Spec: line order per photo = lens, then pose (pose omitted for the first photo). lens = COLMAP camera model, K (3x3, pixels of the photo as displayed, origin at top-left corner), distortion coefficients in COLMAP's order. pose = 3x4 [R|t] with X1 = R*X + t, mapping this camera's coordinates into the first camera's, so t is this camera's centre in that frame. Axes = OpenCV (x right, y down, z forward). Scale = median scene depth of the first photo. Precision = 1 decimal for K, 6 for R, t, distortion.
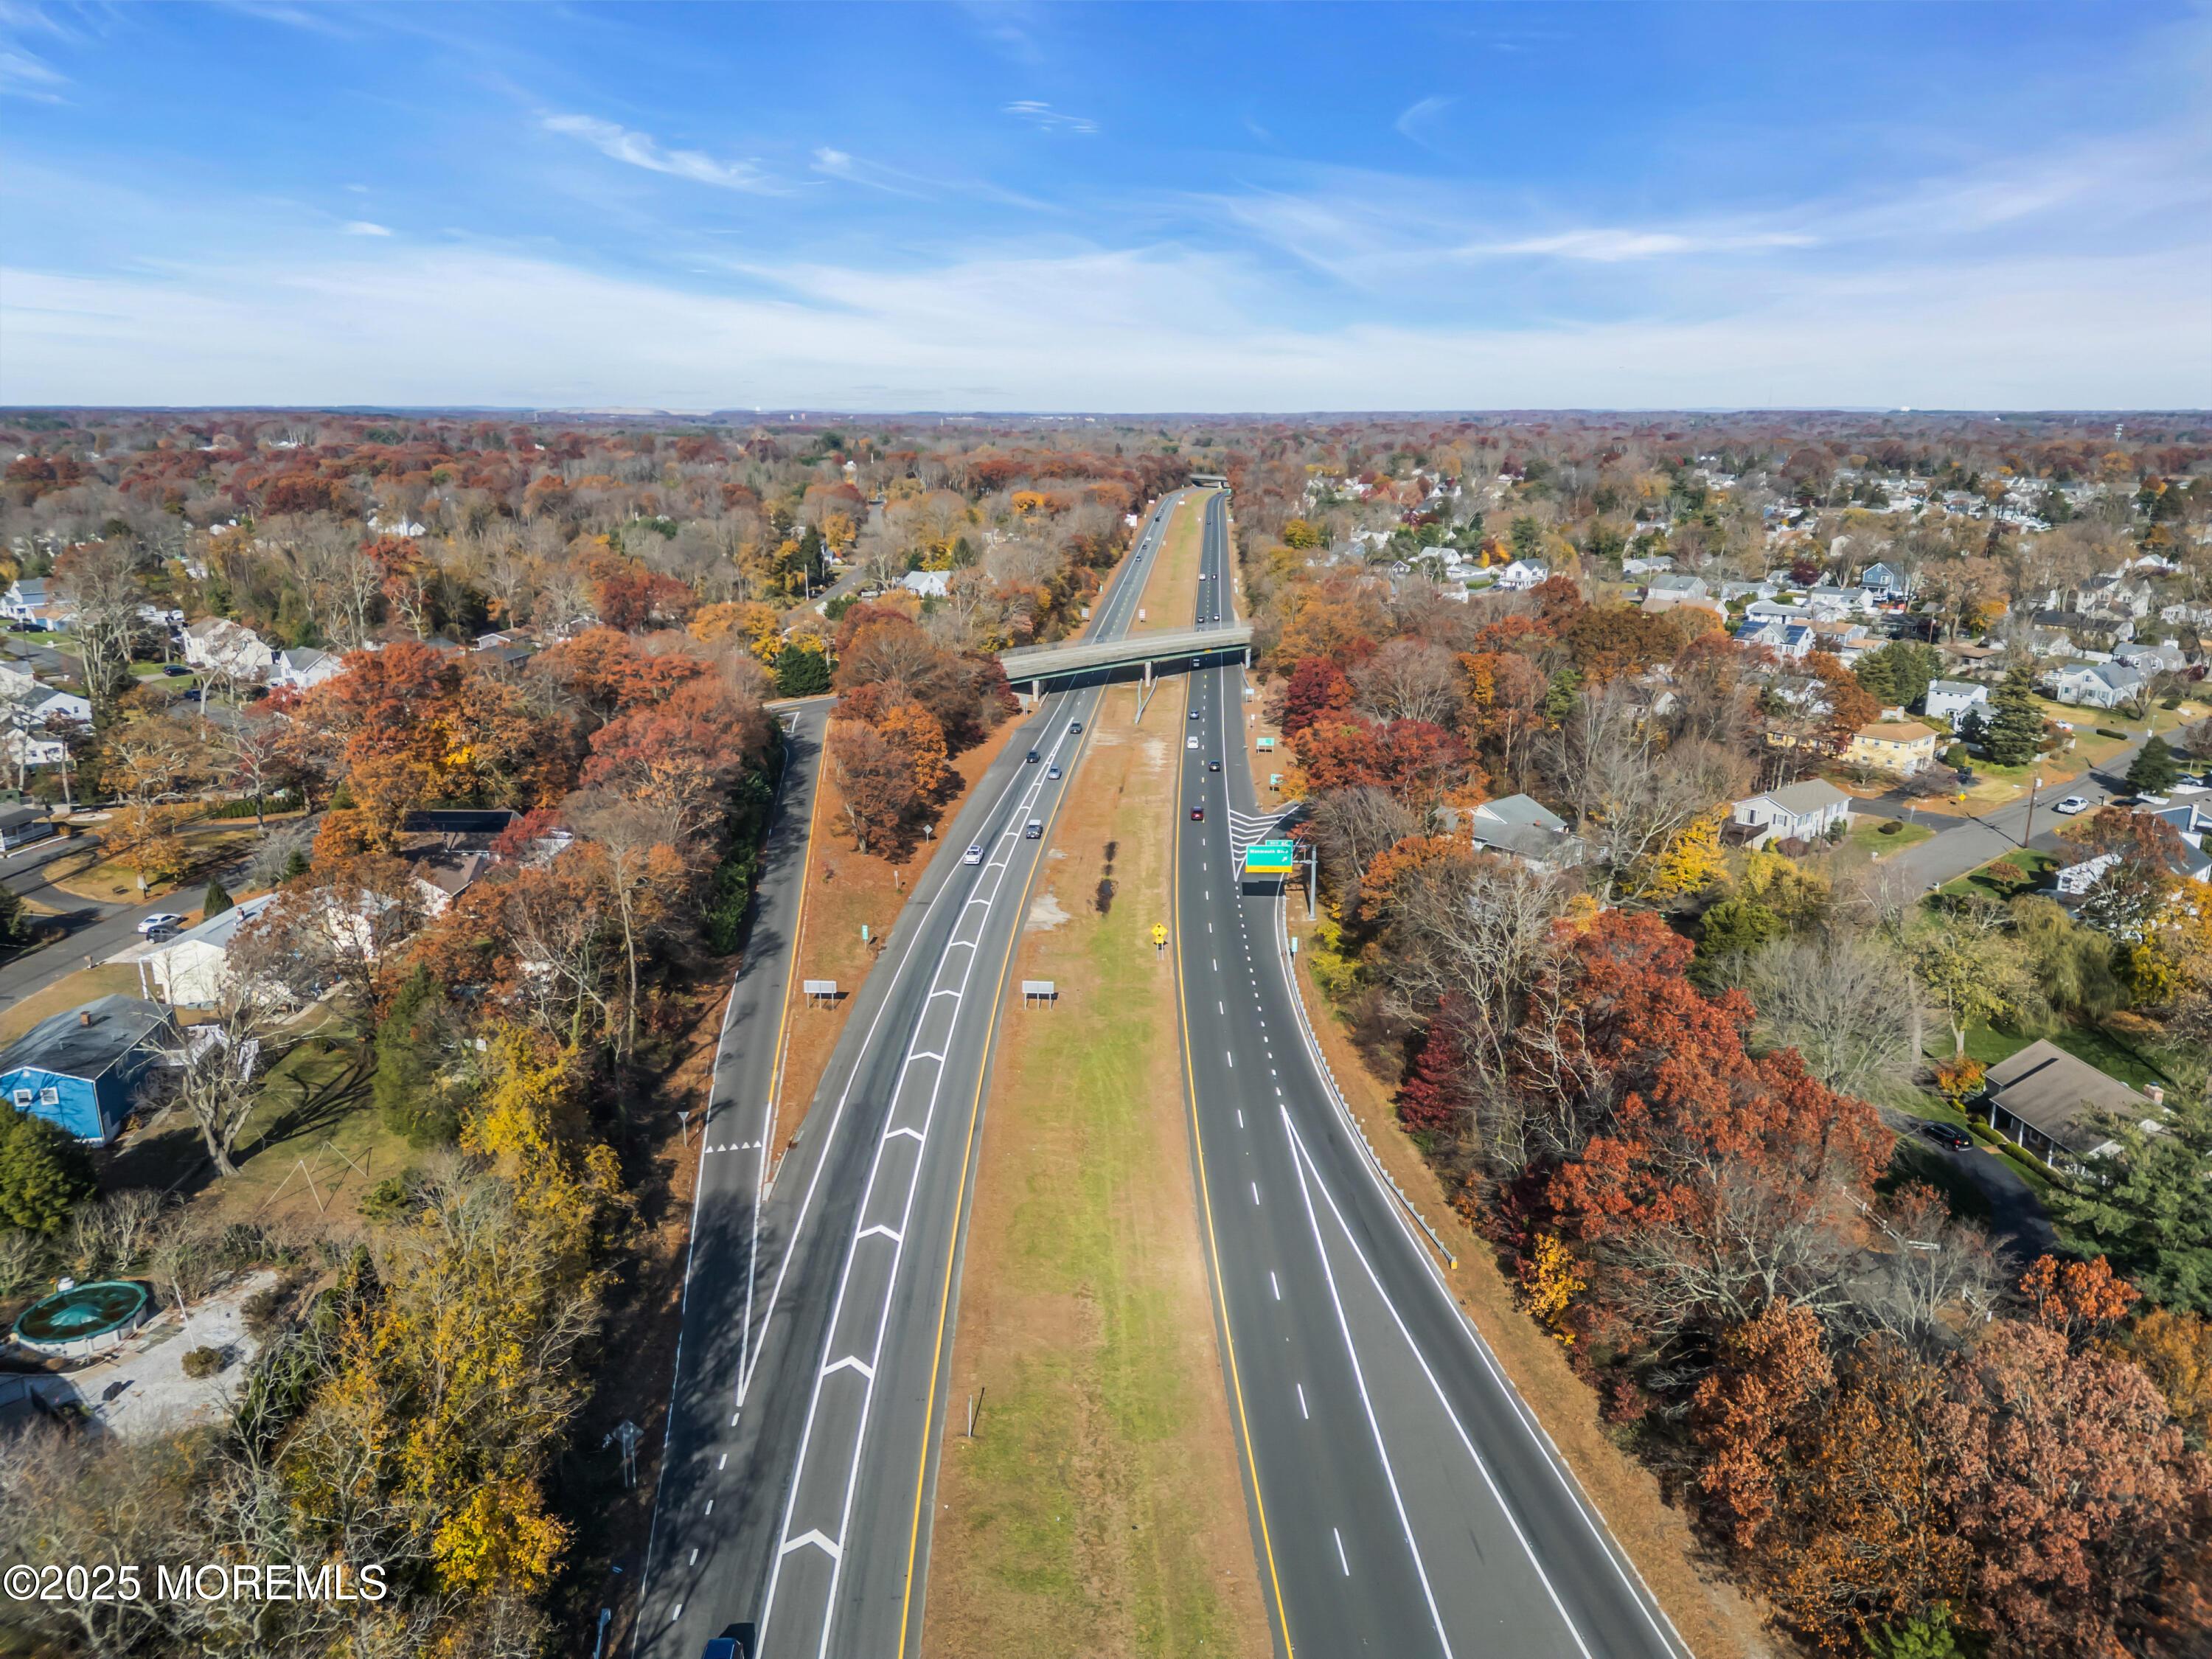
lens RADIAL K [[1528.6, 0, 1106.9], [0, 1528.6, 825.2], [0, 0, 1]] dist [0.081611, -0.076202]
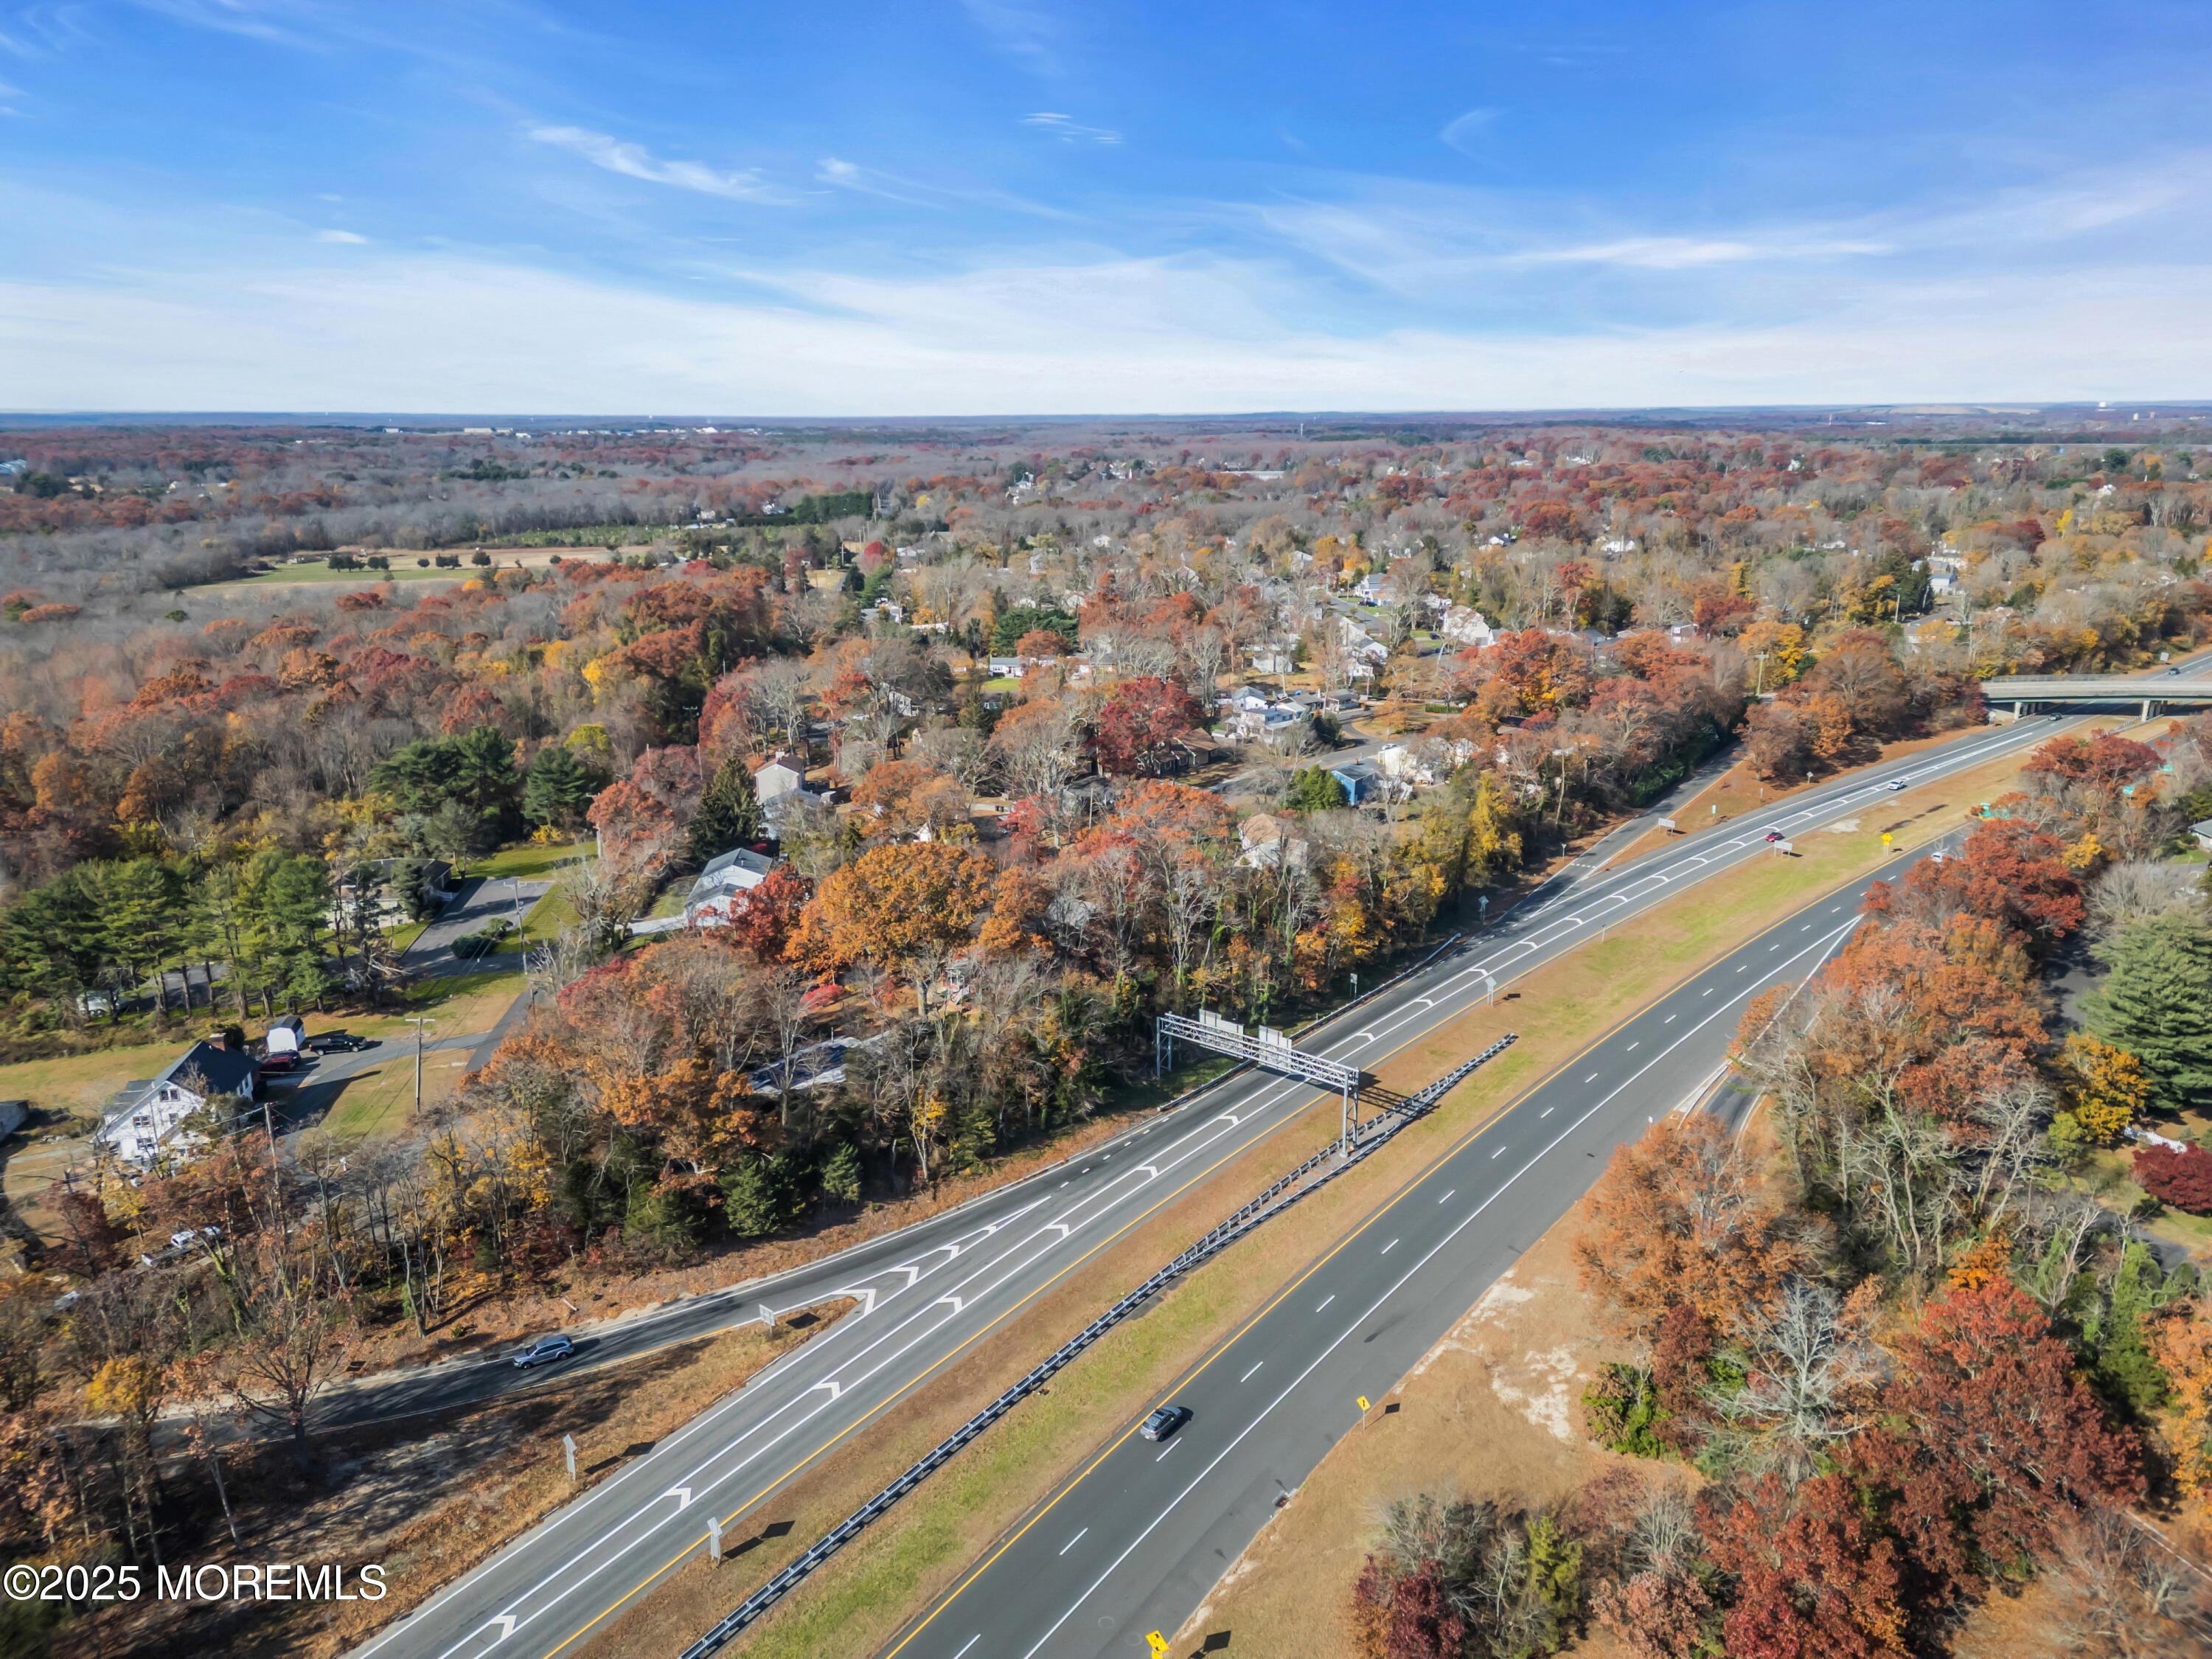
lens RADIAL K [[1543.5, 0, 1104.7], [0, 1543.5, 801.9], [0, 0, 1]] dist [0.103483, -0.144602]
pose [[0.715260, 0.165533, -0.678971, 0.306868], [-0.176108, 0.982883, 0.054107, 0.047853], [0.676306, 0.080871, 0.732168, -0.442562]]
